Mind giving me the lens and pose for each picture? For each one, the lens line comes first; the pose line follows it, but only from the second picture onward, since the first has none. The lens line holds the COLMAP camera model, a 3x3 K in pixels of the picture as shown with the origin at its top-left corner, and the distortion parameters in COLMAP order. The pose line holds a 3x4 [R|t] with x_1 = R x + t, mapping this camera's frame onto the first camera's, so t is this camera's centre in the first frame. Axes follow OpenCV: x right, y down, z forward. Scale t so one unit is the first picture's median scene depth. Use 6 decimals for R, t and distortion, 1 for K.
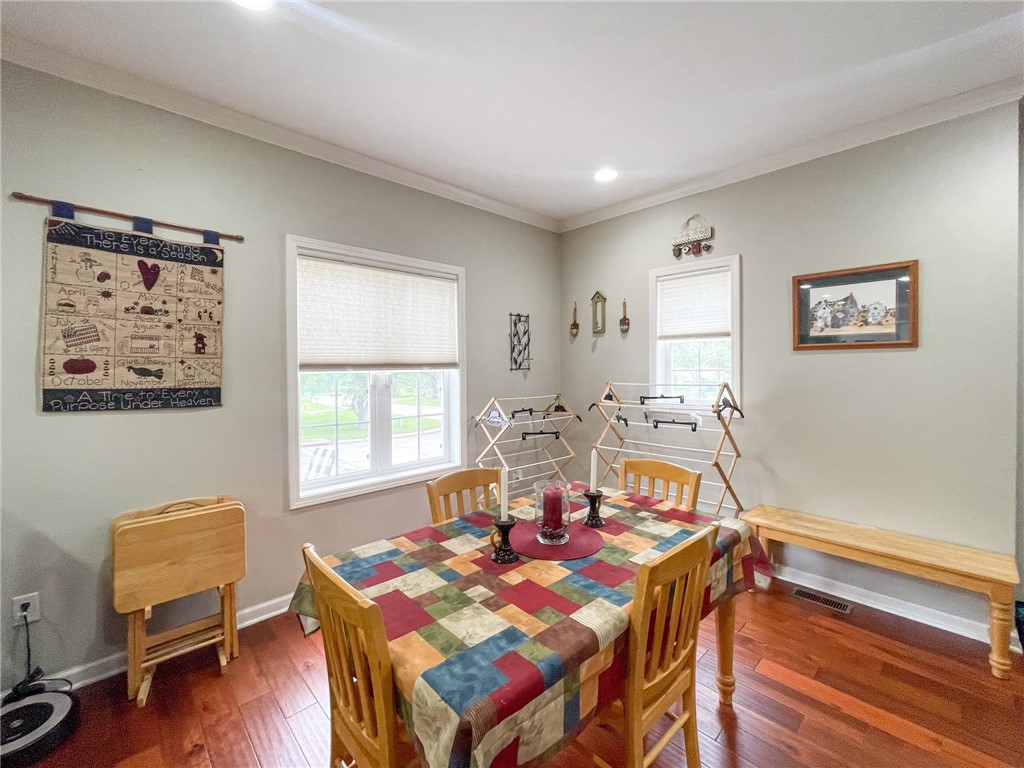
lens RADIAL K [[428.5, 0, 506.3], [0, 428.5, 375.7], [0, 0, 1]] dist [-0.002121, -0.000111]
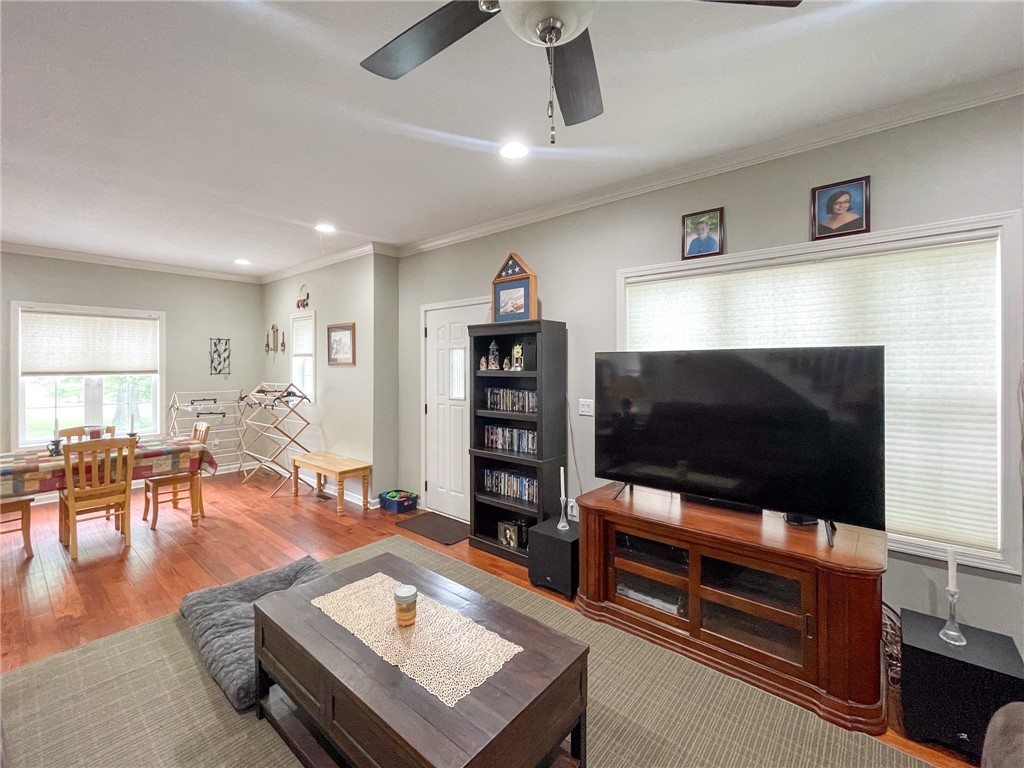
lens RADIAL K [[431.8, 0, 507.3], [0, 431.8, 367.1], [0, 0, 1]] dist [-0.003183, -0.000296]
pose [[0.993328, 0.005467, 0.115193, 1.244379], [-0.003519, 0.999847, -0.017110, -0.022780], [-0.115269, 0.016590, 0.993196, -0.948210]]
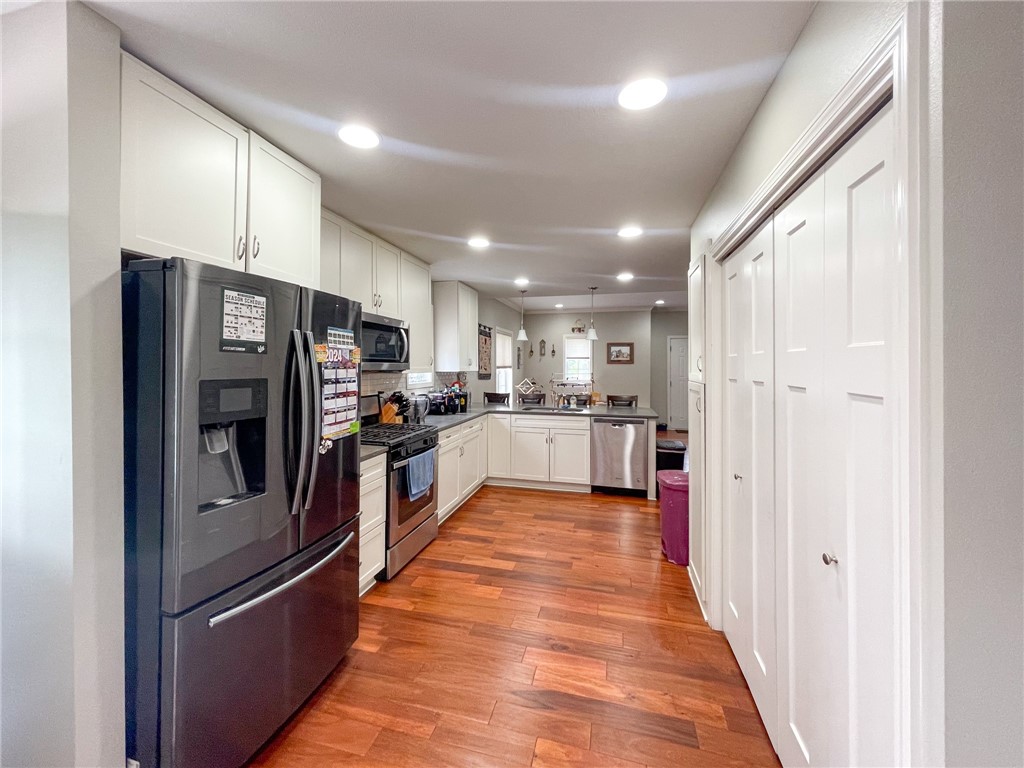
lens RADIAL K [[418.5, 0, 499.7], [0, 418.5, 361.8], [0, 0, 1]] dist [-0.000463, 0.000122]
pose [[0.854506, 0.012624, 0.519288, -1.920542], [0.003247, 0.999555, -0.029644, 0.026063], [-0.519431, 0.027017, 0.854085, -1.524416]]
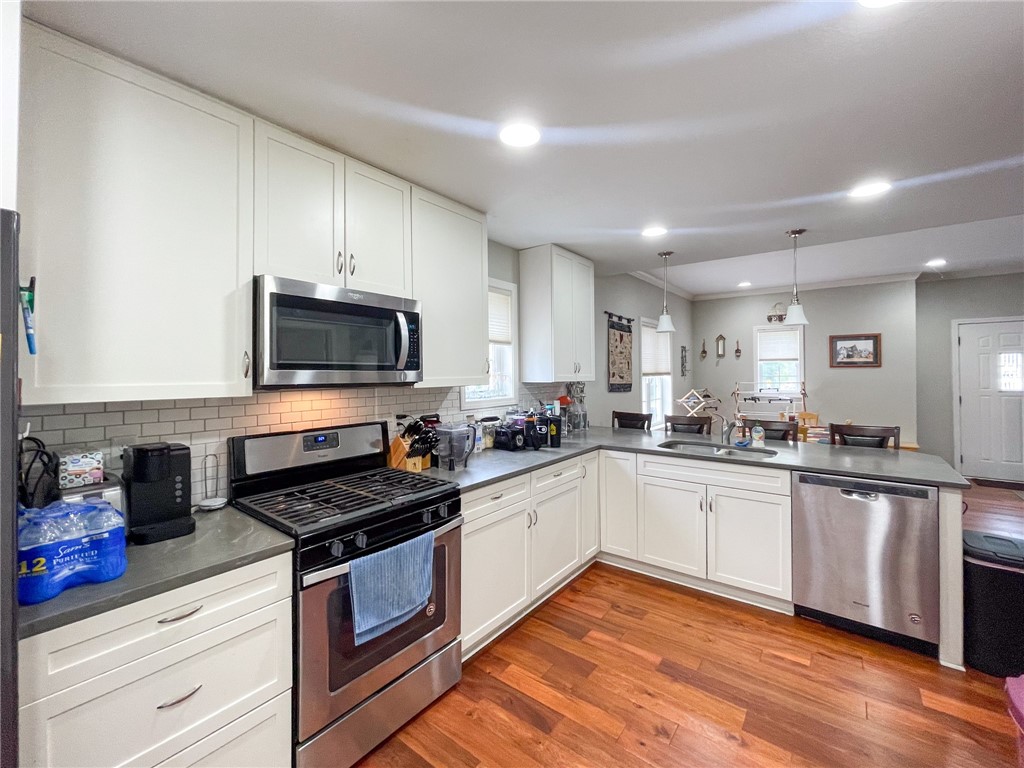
lens RADIAL K [[431.8, 0, 507.3], [0, 431.8, 367.1], [0, 0, 1]] dist [-0.003183, -0.000296]
pose [[0.988346, 0.002633, 0.152202, -1.424570], [0.002391, 0.999458, -0.032821, 0.010713], [-0.152206, 0.032802, 0.987804, -1.046365]]
